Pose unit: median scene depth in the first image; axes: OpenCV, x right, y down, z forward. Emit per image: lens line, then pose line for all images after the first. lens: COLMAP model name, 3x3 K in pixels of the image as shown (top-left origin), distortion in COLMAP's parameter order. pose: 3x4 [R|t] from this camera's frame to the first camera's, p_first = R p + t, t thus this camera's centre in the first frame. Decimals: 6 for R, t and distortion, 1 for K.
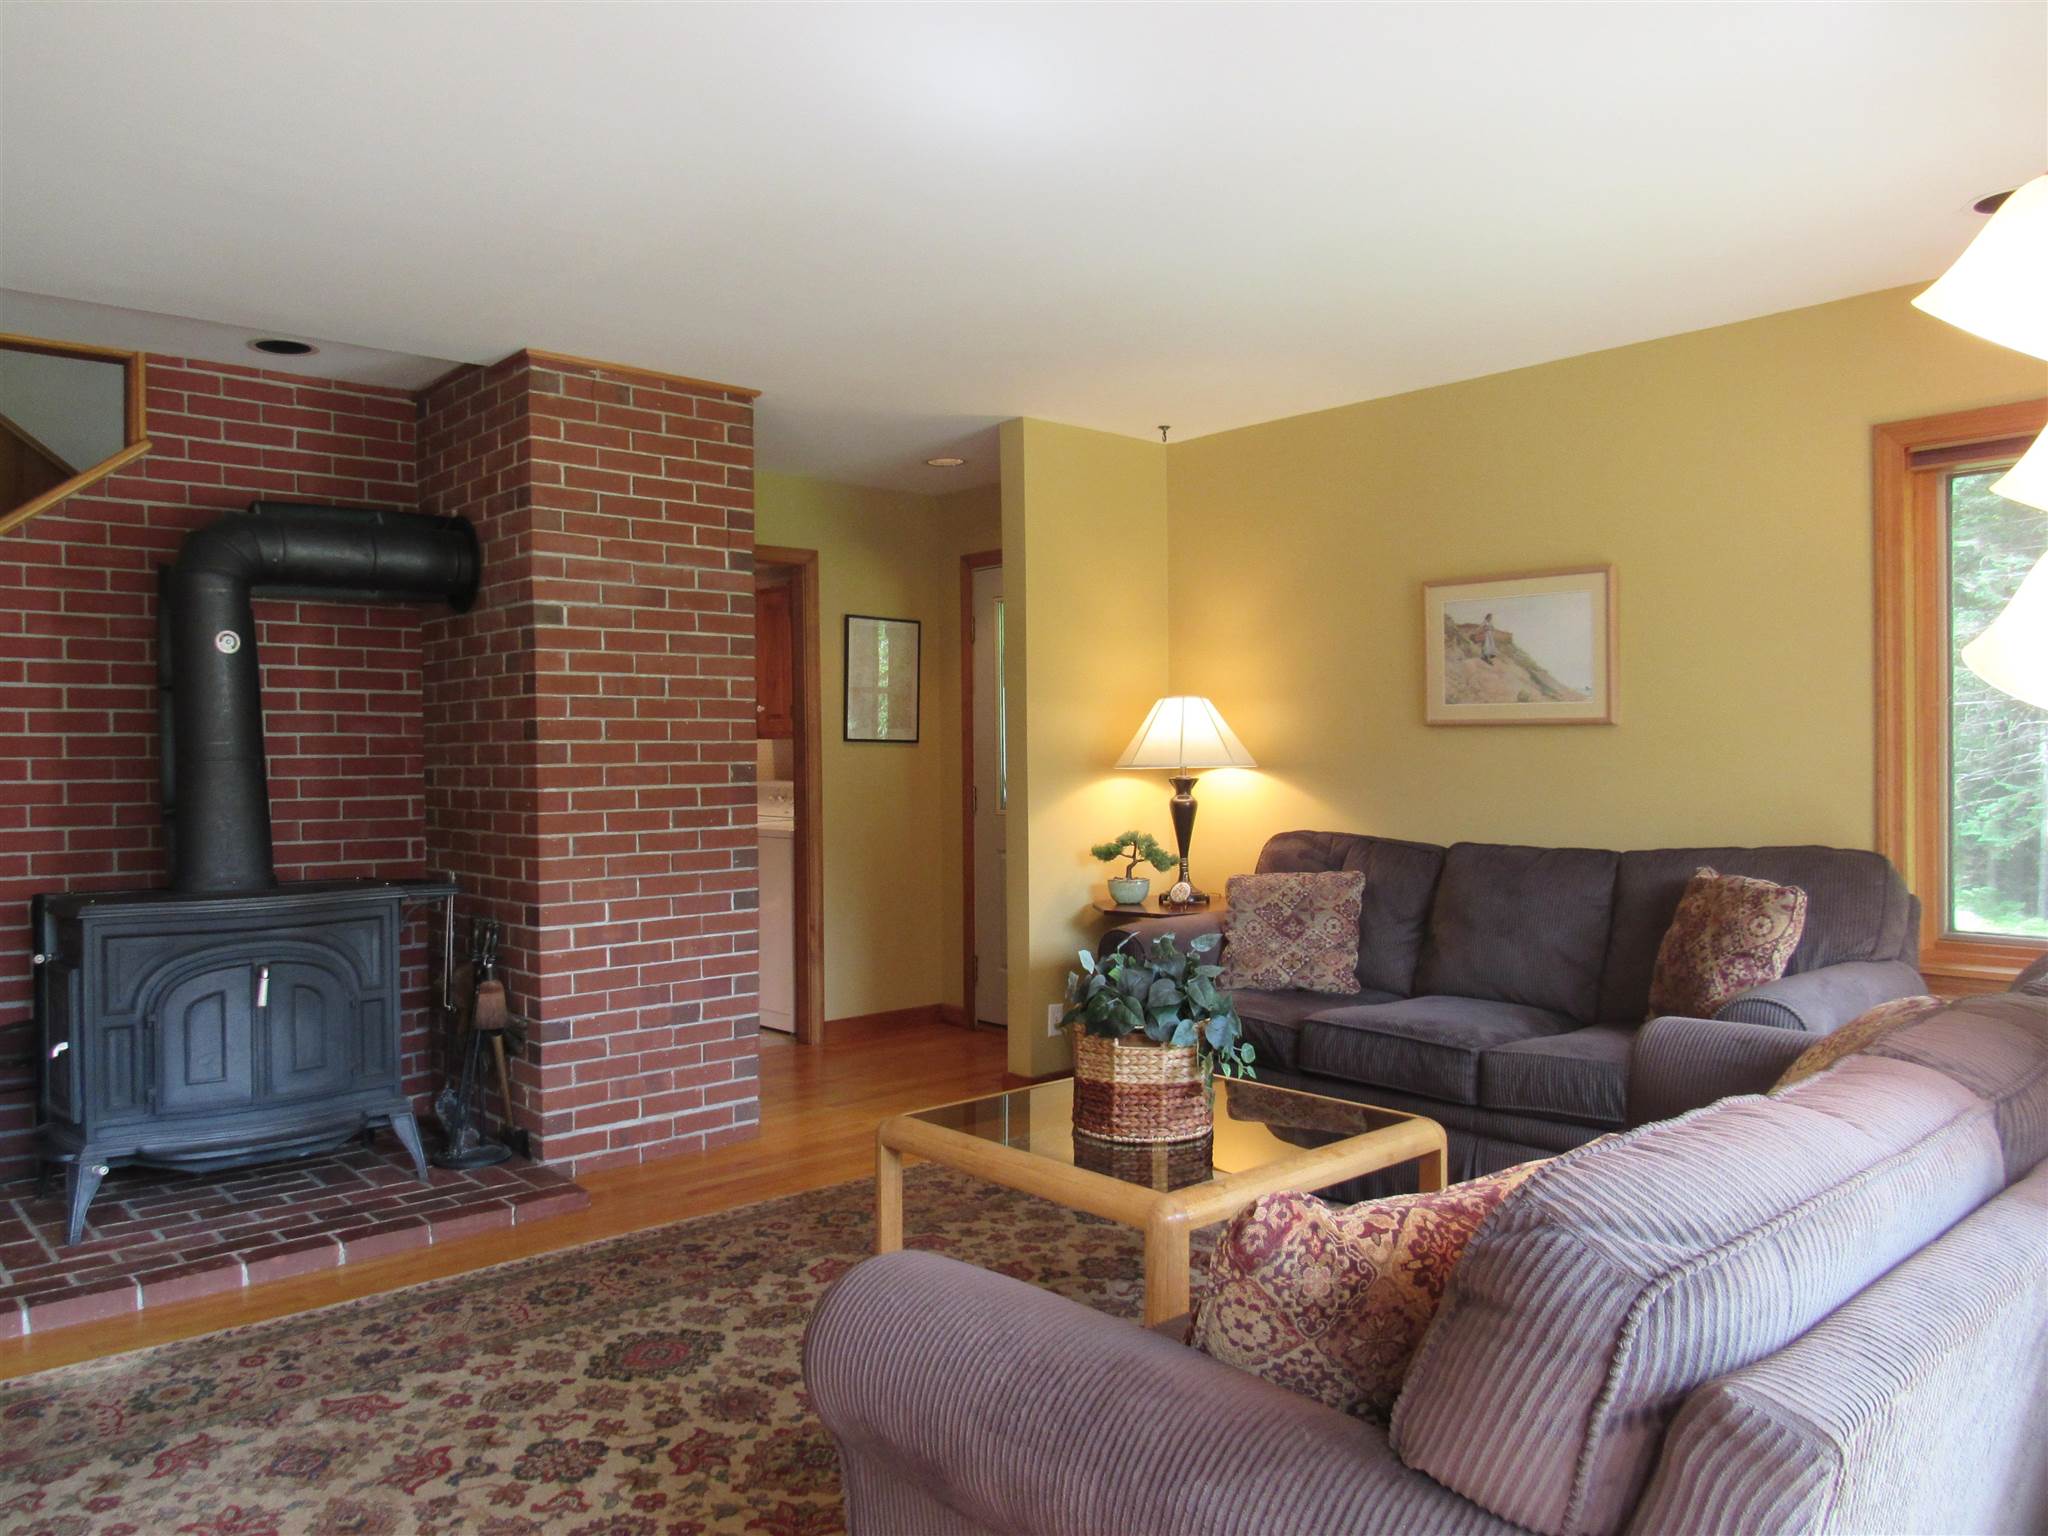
lens RADIAL K [[1452.2, 0, 1018.5], [0, 1452.2, 765.3], [0, 0, 1]] dist [-0.026045, -0.001411]
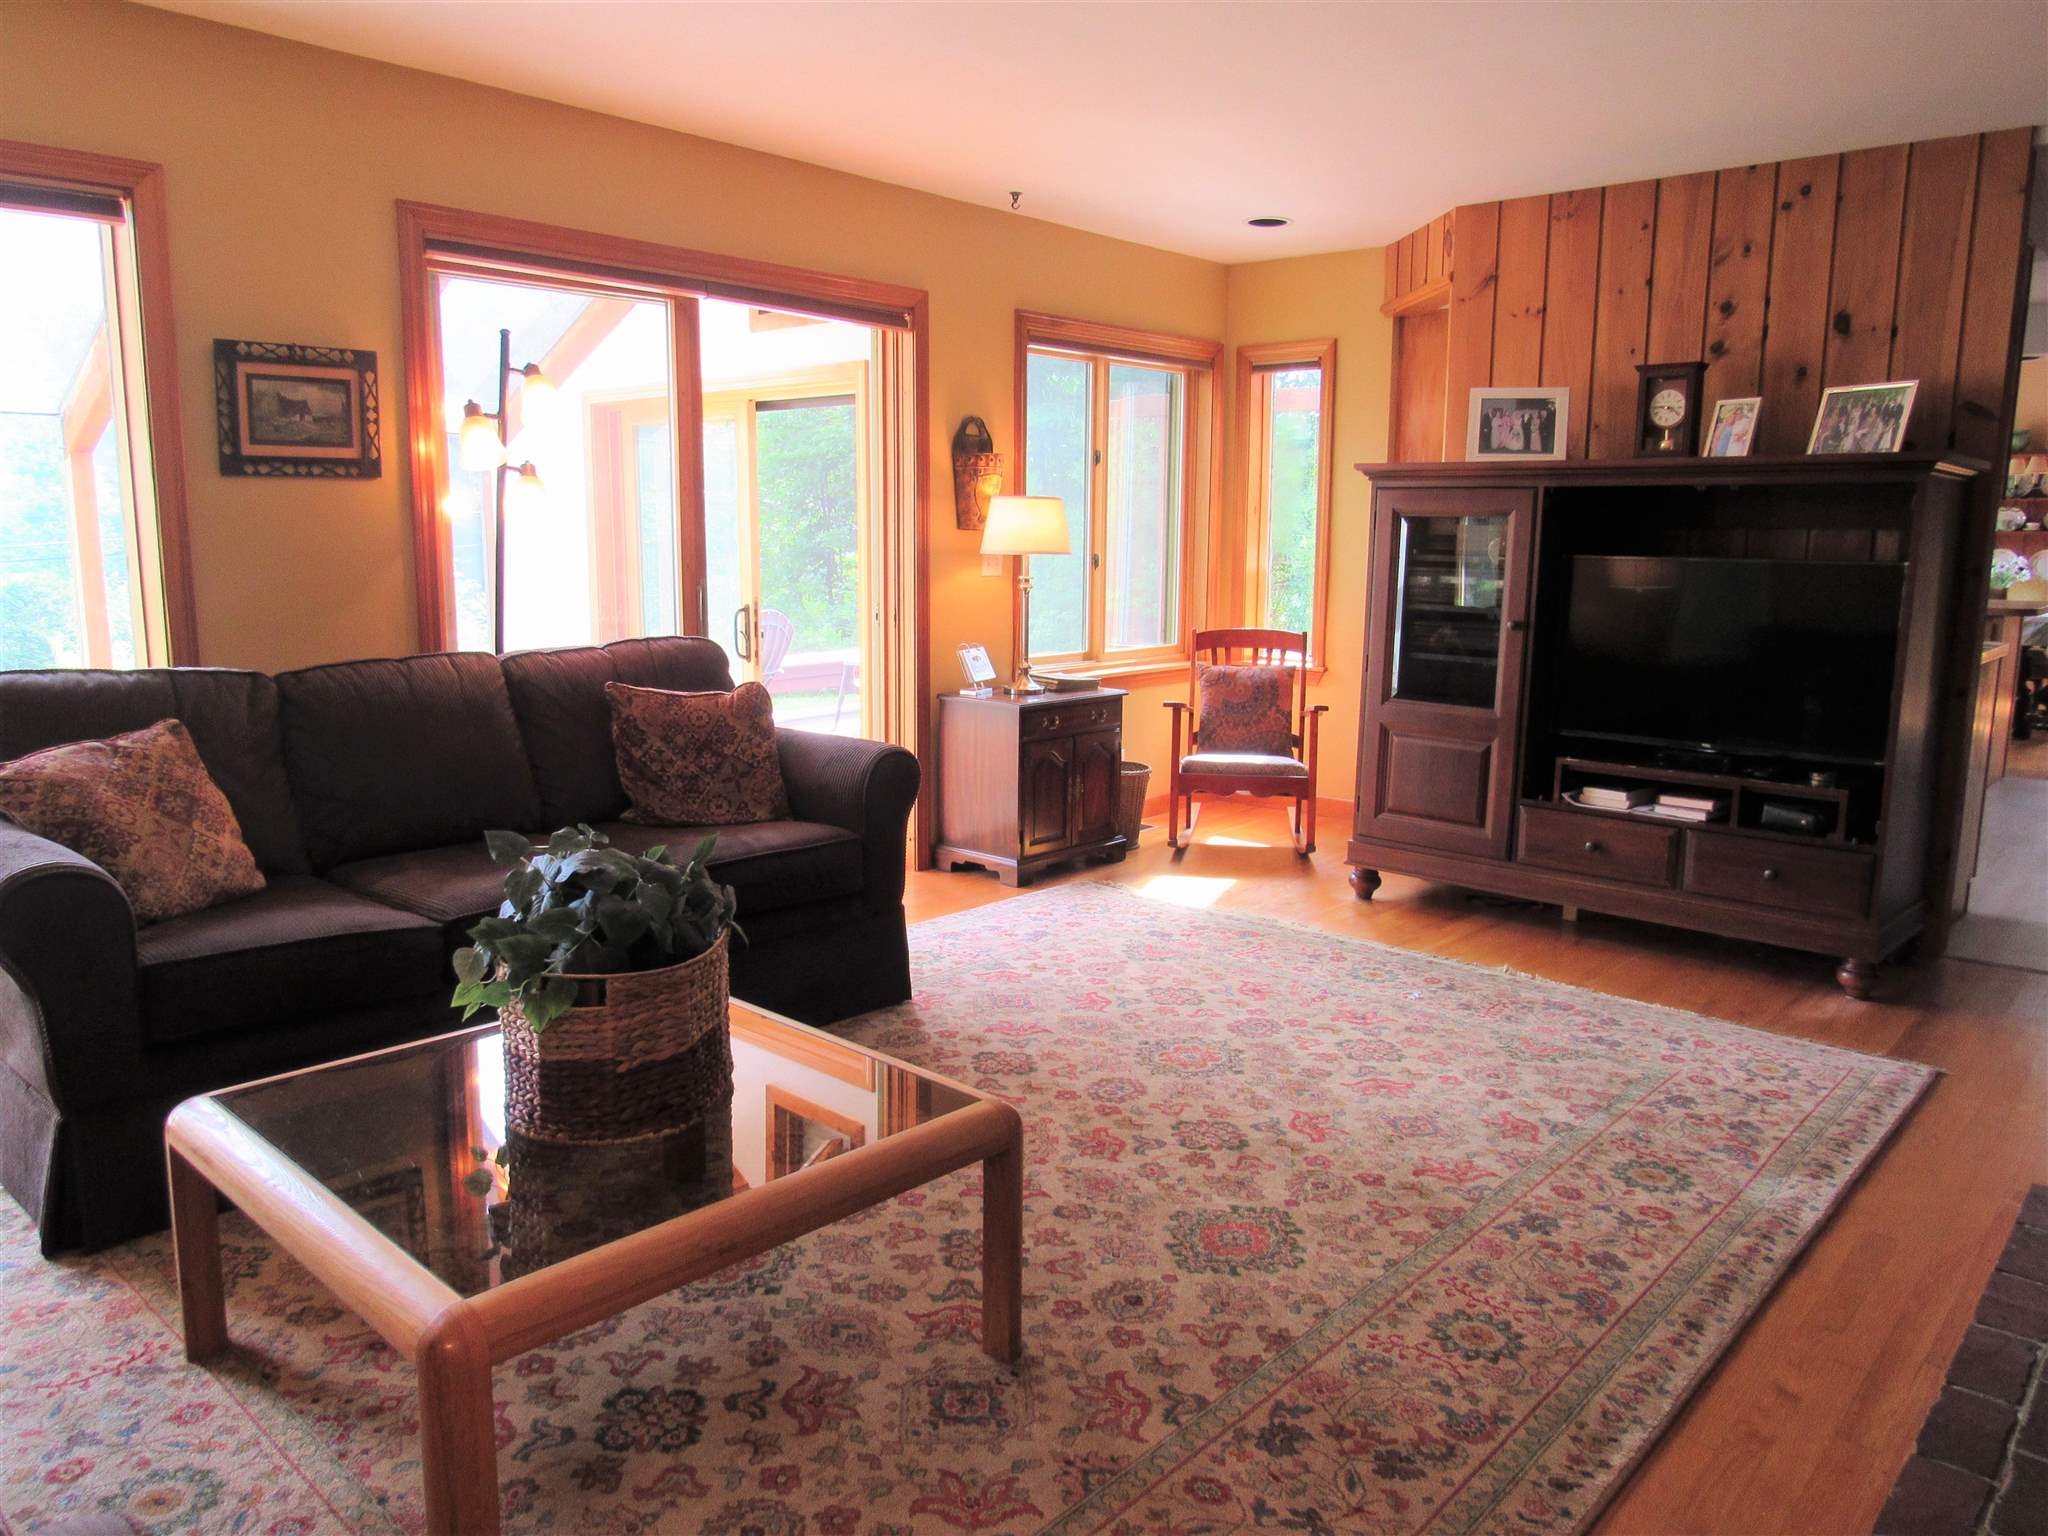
lens RADIAL K [[1452.2, 0, 1007.8], [0, 1452.2, 762.0], [0, 0, 1]] dist [-0.026045, -0.001411]
pose [[-0.996034, 0.013290, -0.087974, -0.027688], [-0.001766, 0.985634, 0.168887, -0.018451], [0.088955, 0.168373, -0.981701, 1.253327]]
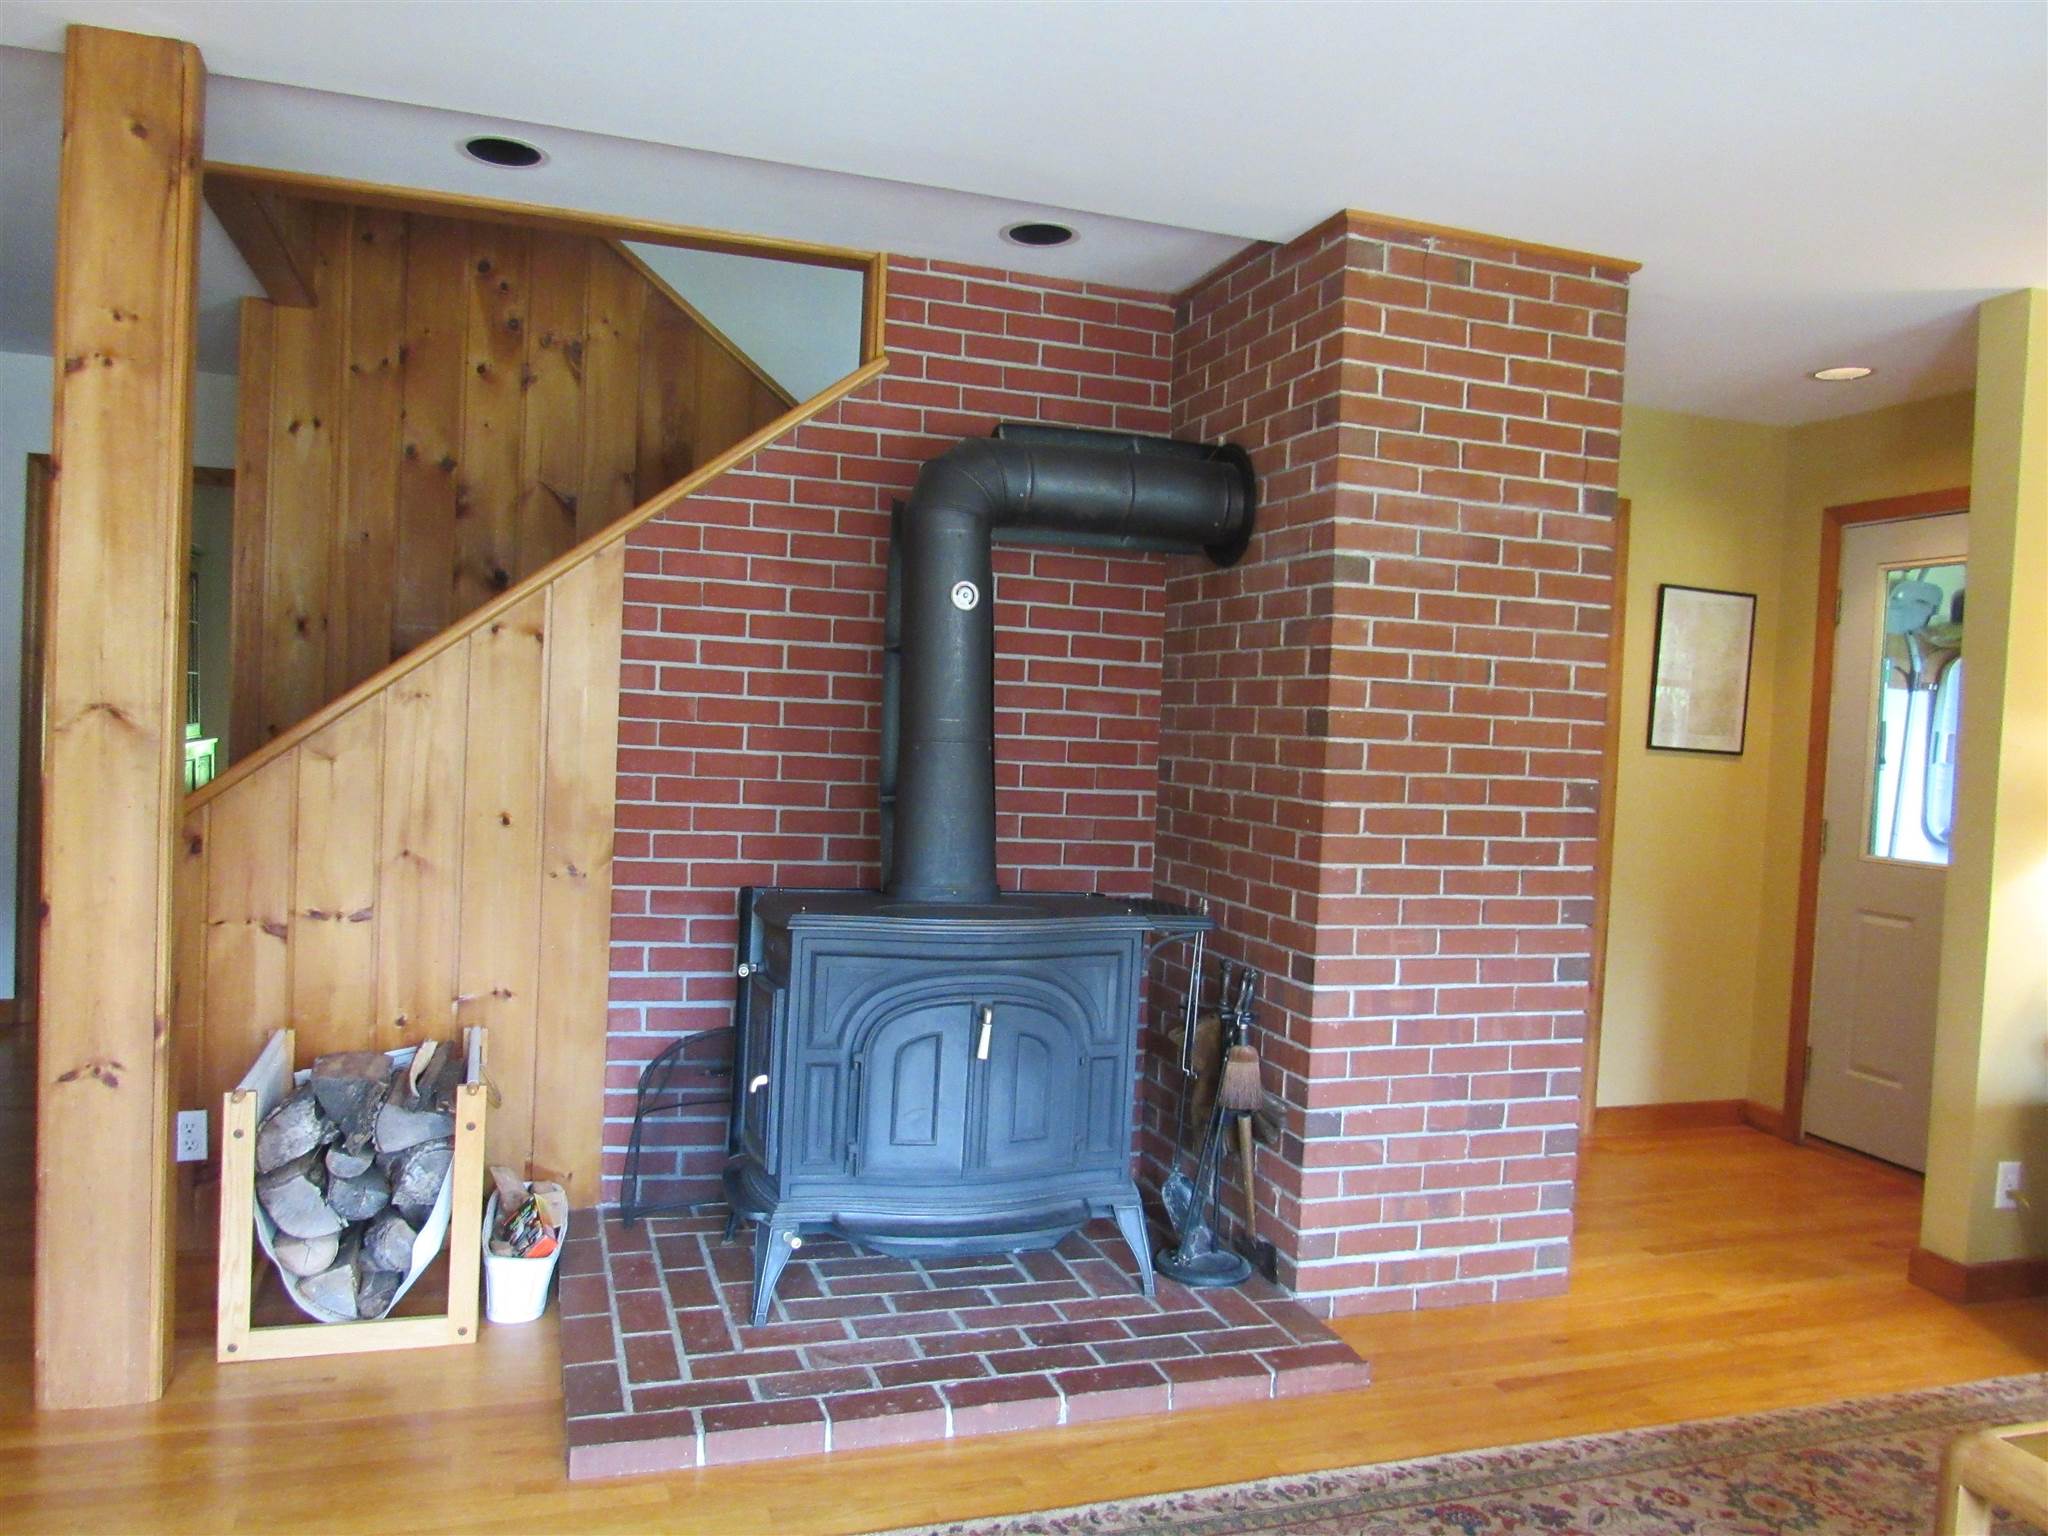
lens RADIAL K [[1452.2, 0, 1017.6], [0, 1452.2, 775.1], [0, 0, 1]] dist [-0.026045, -0.001411]
pose [[0.911894, 0.068898, -0.404602, -0.173213], [-0.060030, 0.997597, 0.034580, -0.013967], [0.406012, -0.007245, 0.913839, 0.249717]]
